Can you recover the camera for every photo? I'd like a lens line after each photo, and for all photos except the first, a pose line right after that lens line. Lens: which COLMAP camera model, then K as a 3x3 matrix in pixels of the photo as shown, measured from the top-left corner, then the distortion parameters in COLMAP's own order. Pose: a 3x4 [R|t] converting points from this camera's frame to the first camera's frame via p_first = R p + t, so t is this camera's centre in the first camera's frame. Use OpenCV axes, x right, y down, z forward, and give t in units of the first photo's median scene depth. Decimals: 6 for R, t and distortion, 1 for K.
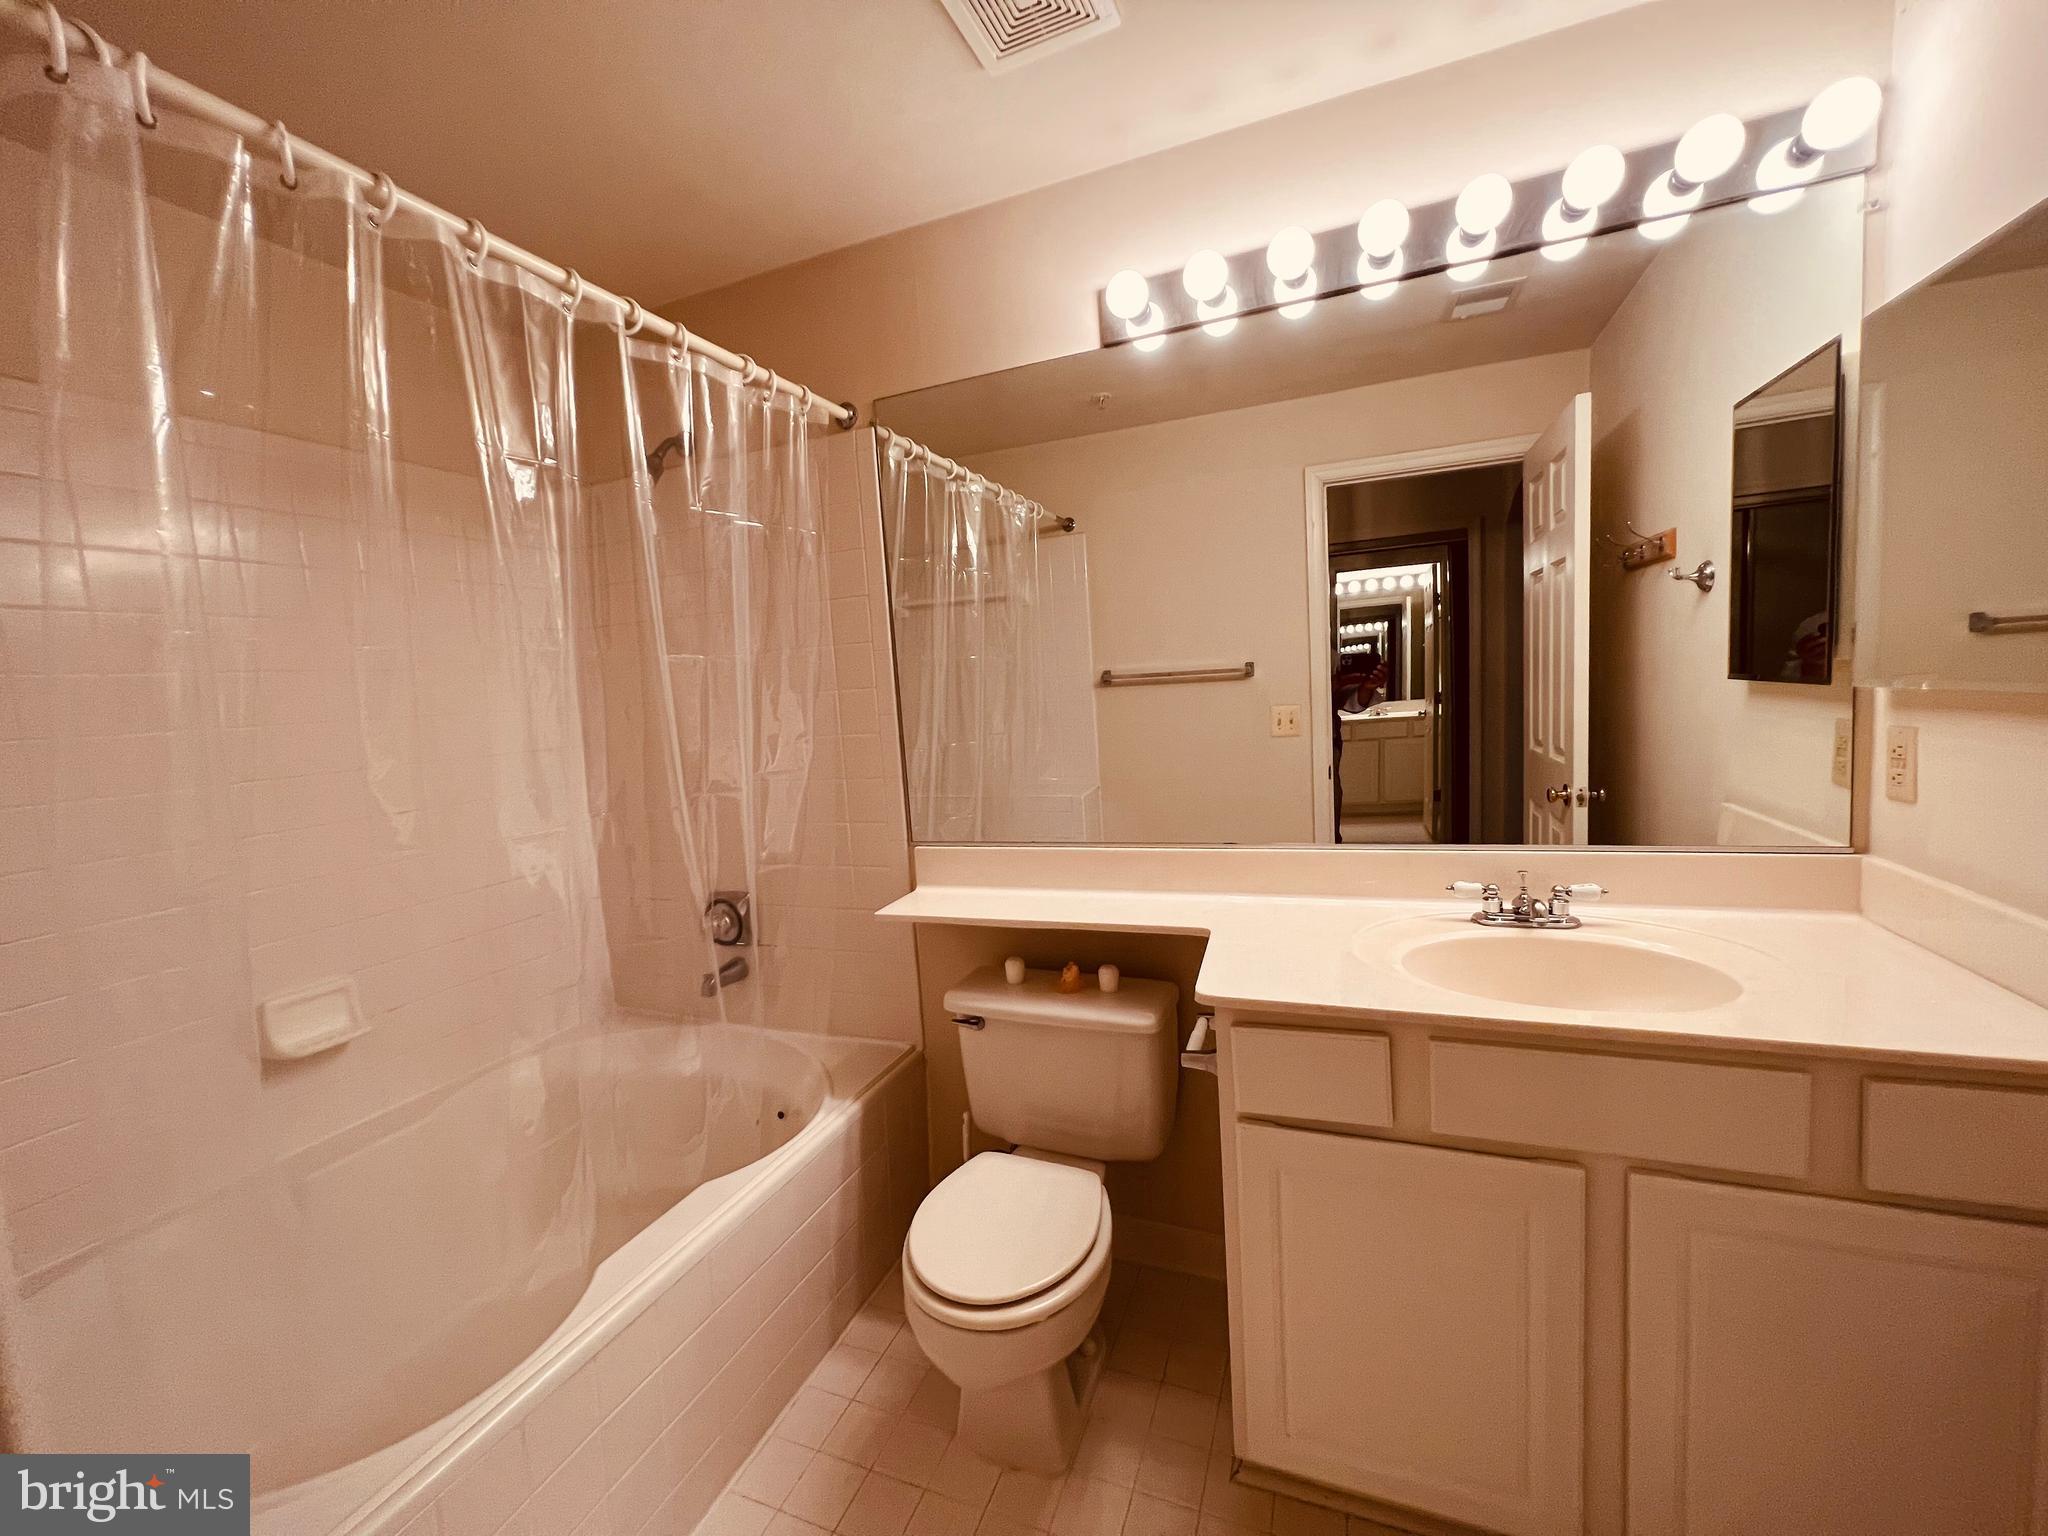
lens RADIAL K [[814.9, 0, 1019.1], [0, 814.9, 762.5], [0, 0, 1]] dist [0.000902, -0.000317]
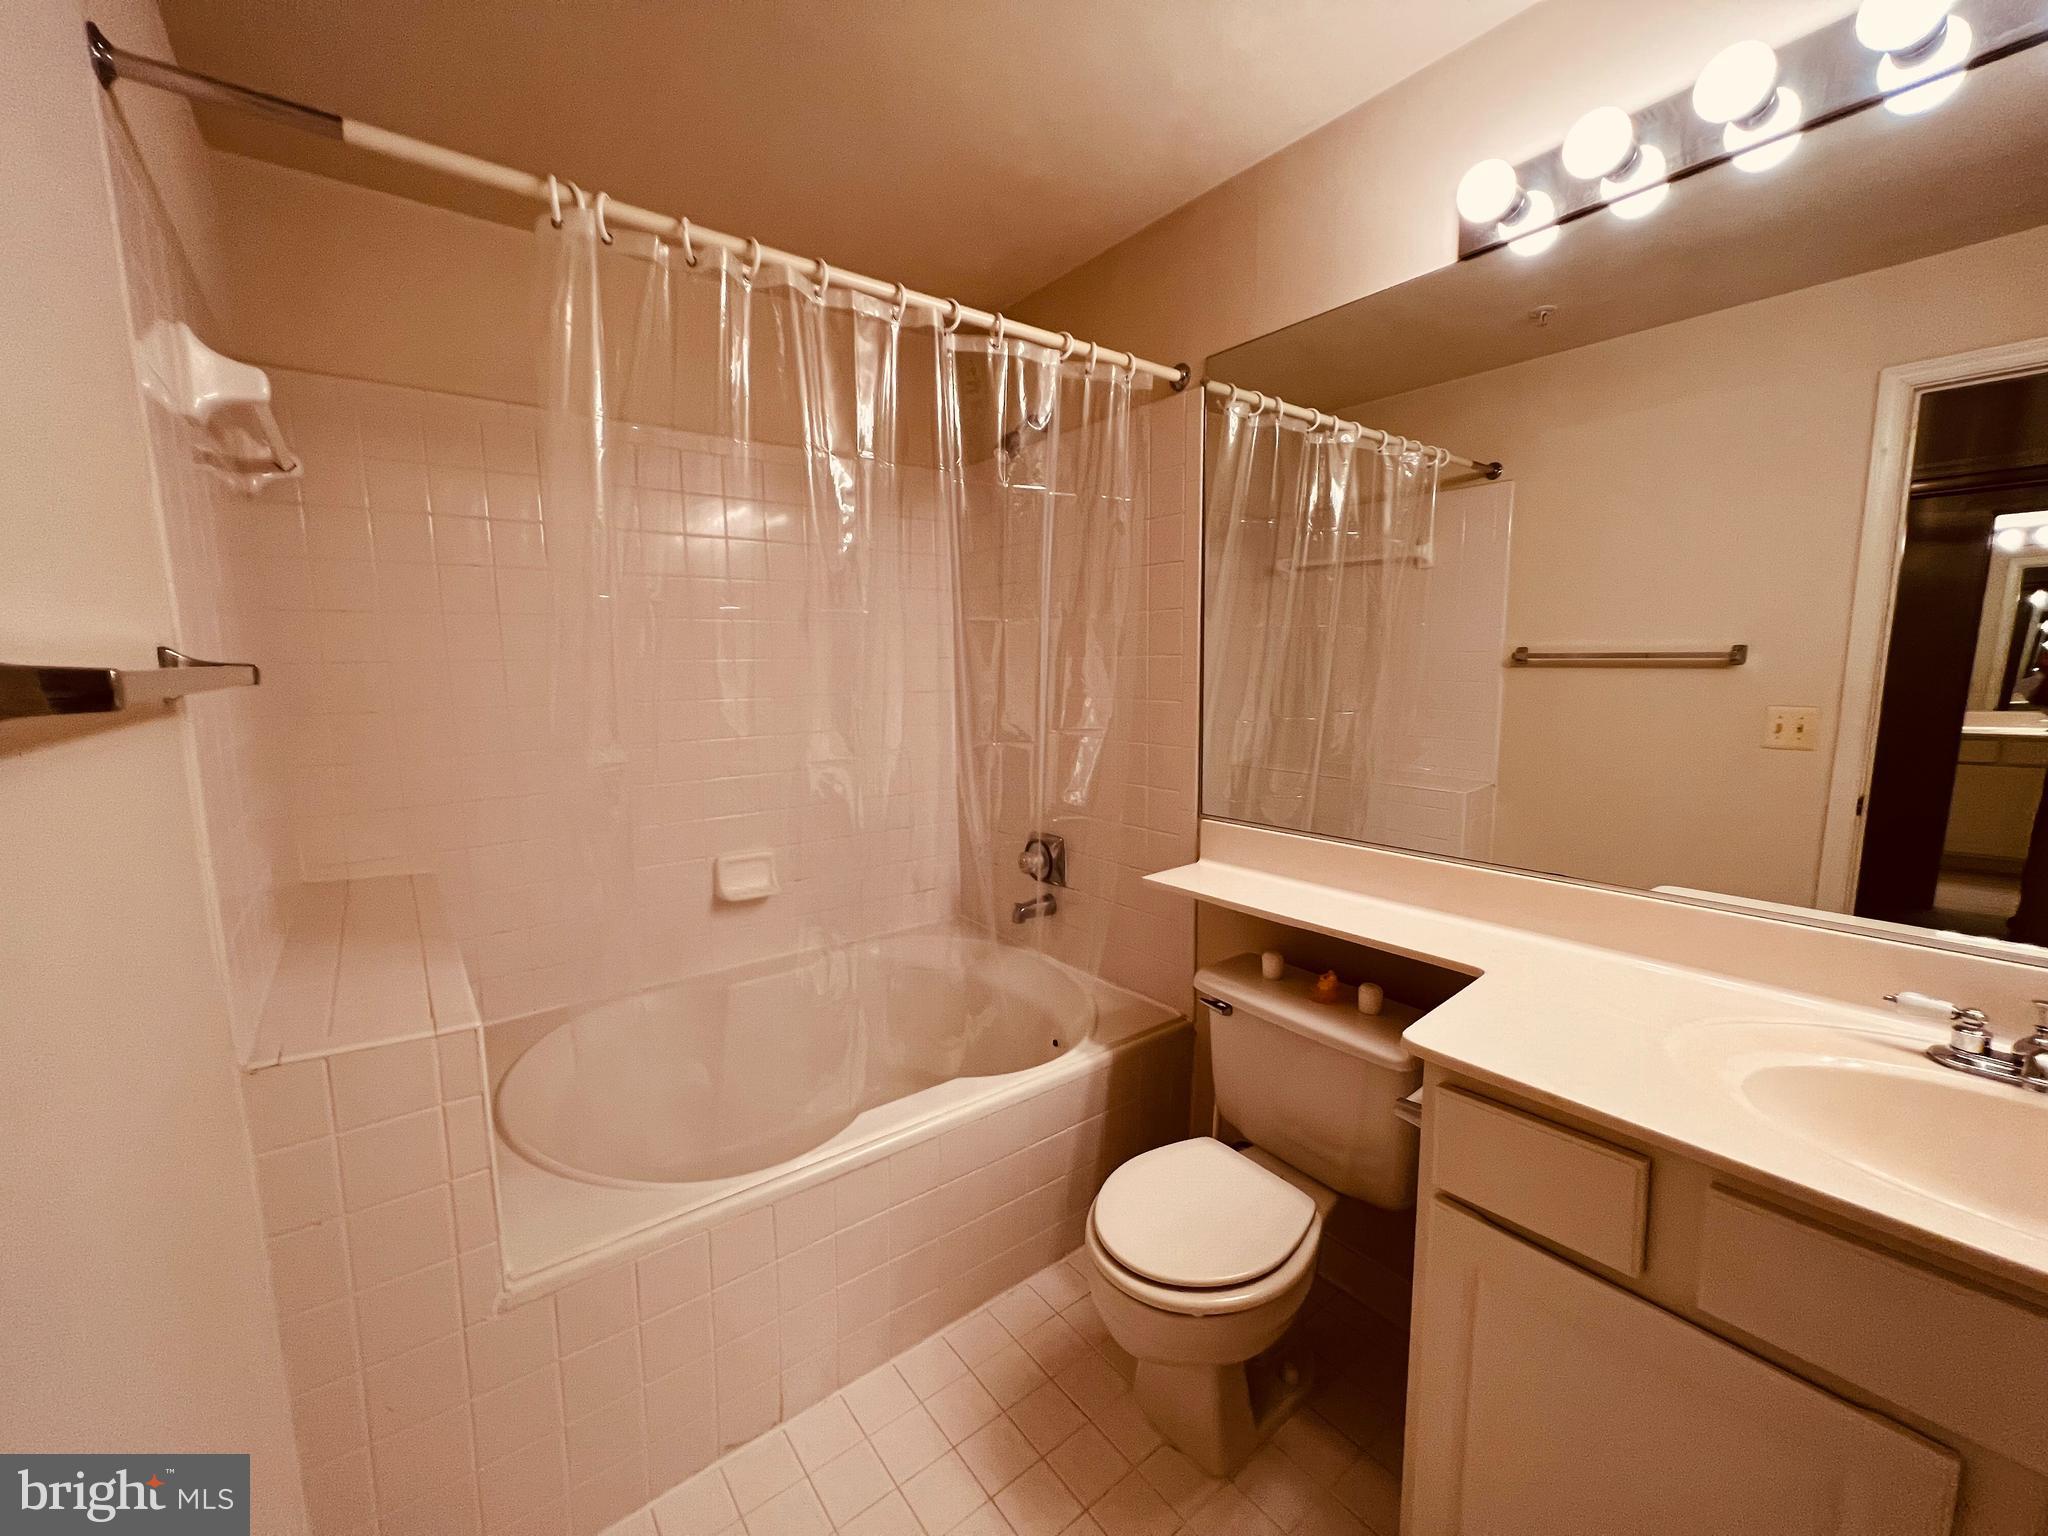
lens RADIAL K [[814.9, 0, 1019.1], [0, 814.9, 762.5], [0, 0, 1]] dist [0.000902, -0.000317]
pose [[0.861529, 0.119328, -0.493486, 0.186166], [-0.094447, 0.992689, 0.075152, -0.020329], [0.498846, -0.018137, 0.866501, 0.045244]]
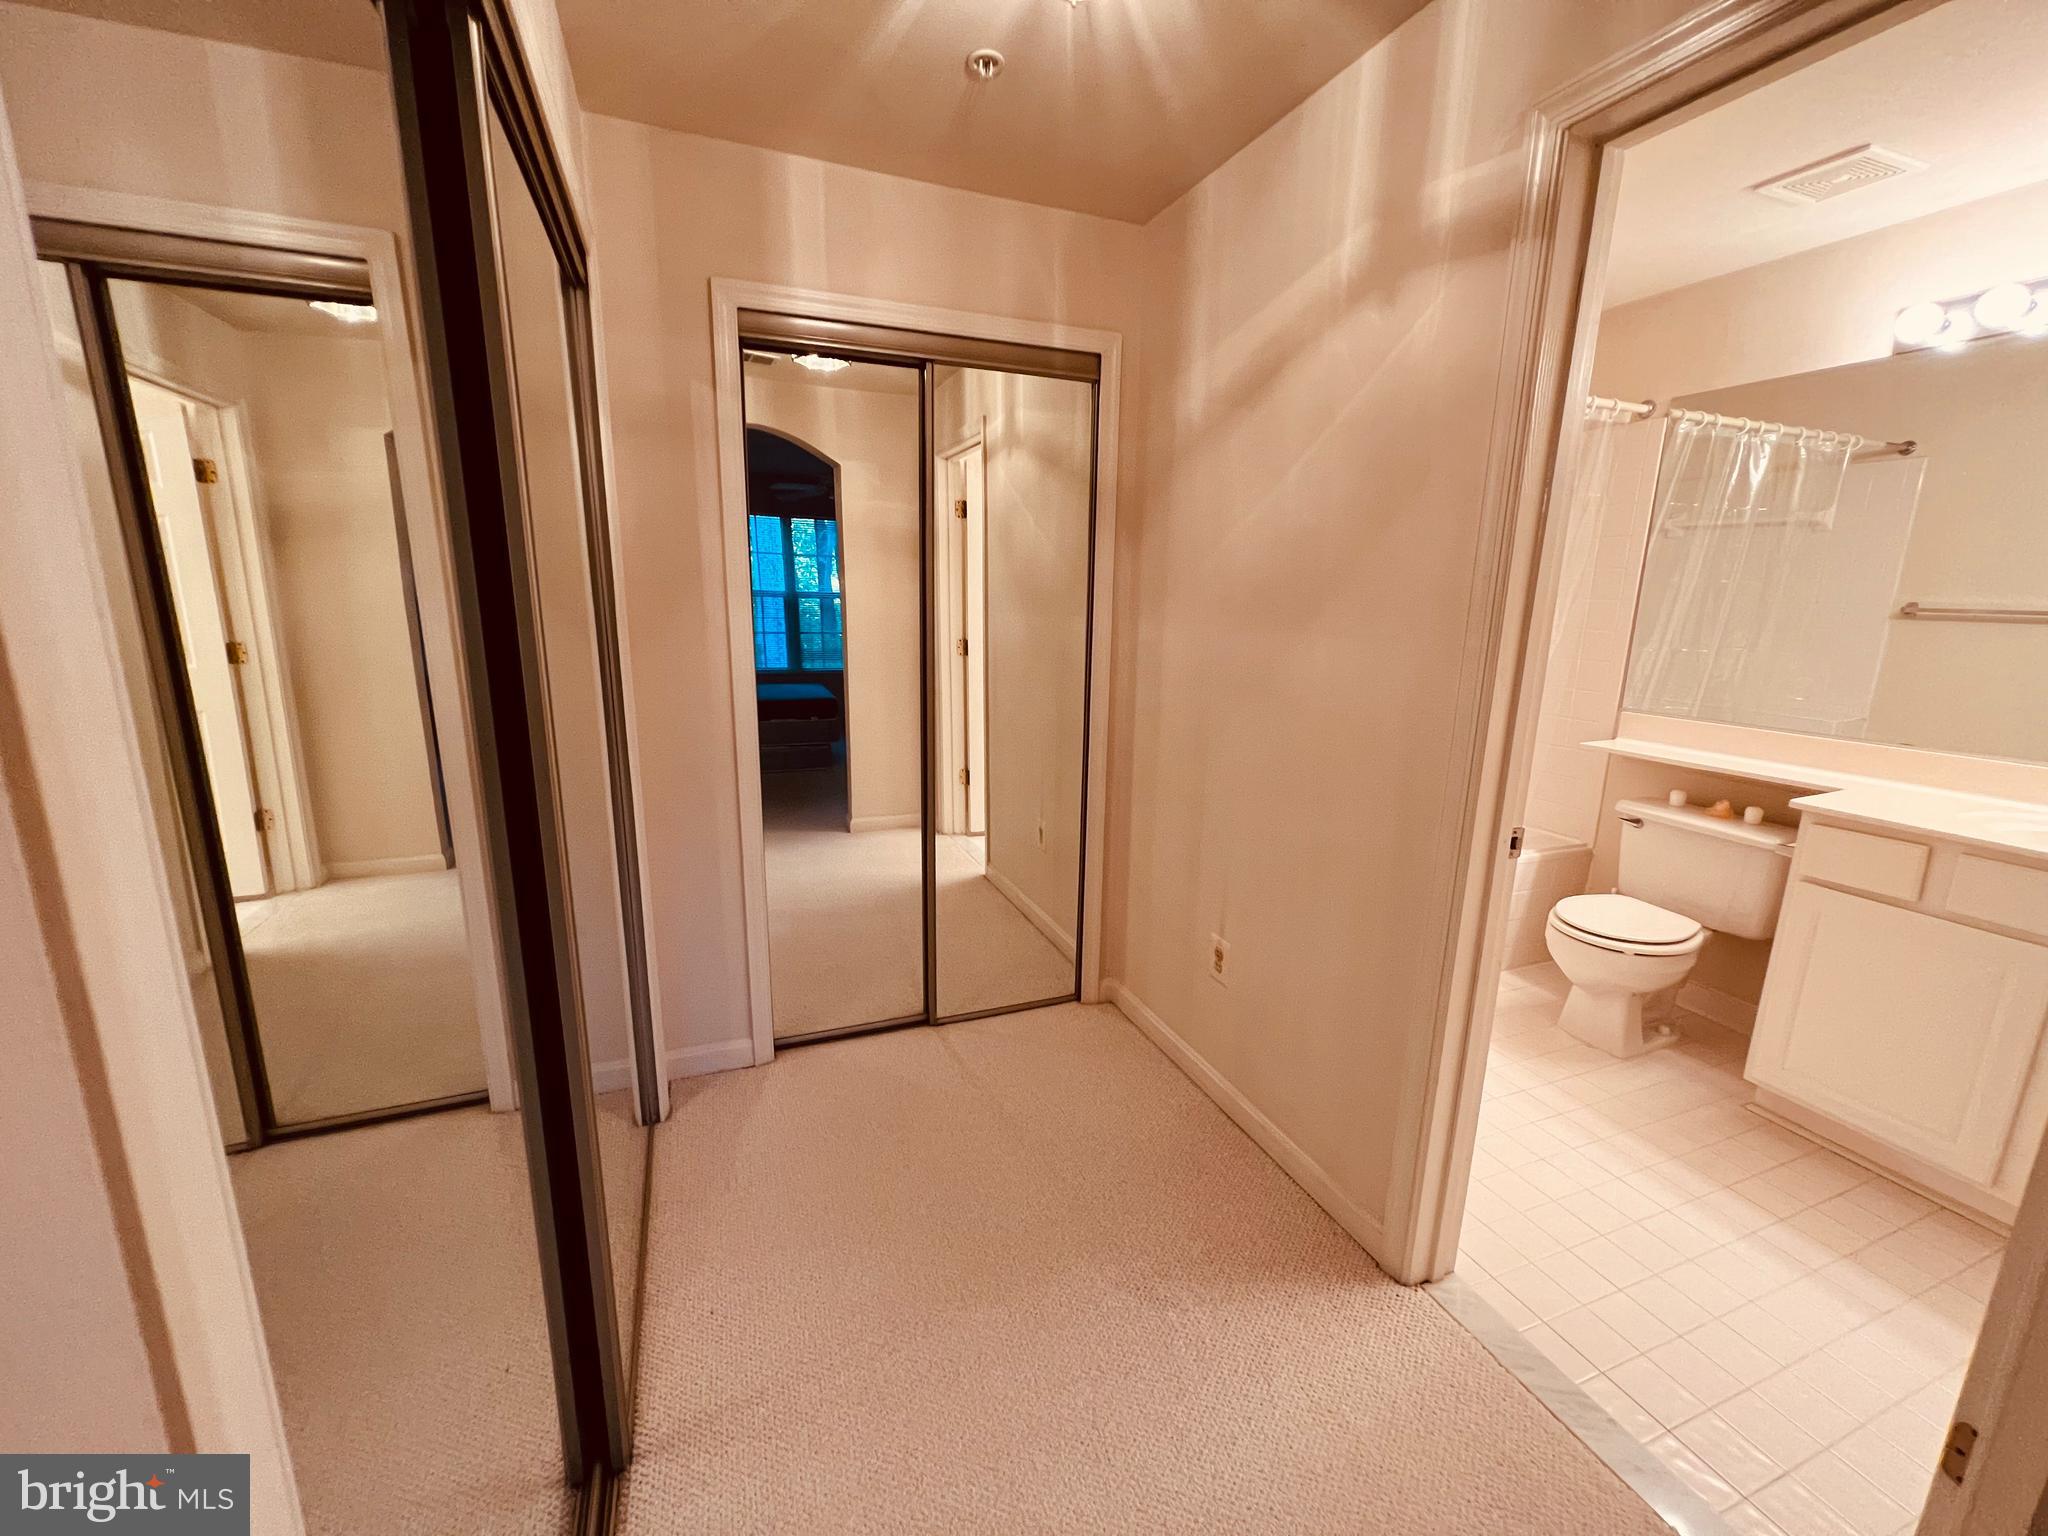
lens RADIAL K [[819.1, 0, 1020.2], [0, 819.1, 760.4], [0, 0, 1]] dist [0.000866, -0.000219]
pose [[0.685656, 0.228538, -0.691119, 0.199511], [-0.136586, 0.972966, 0.186231, 0.073680], [0.714996, -0.033293, 0.698335, -0.955743]]
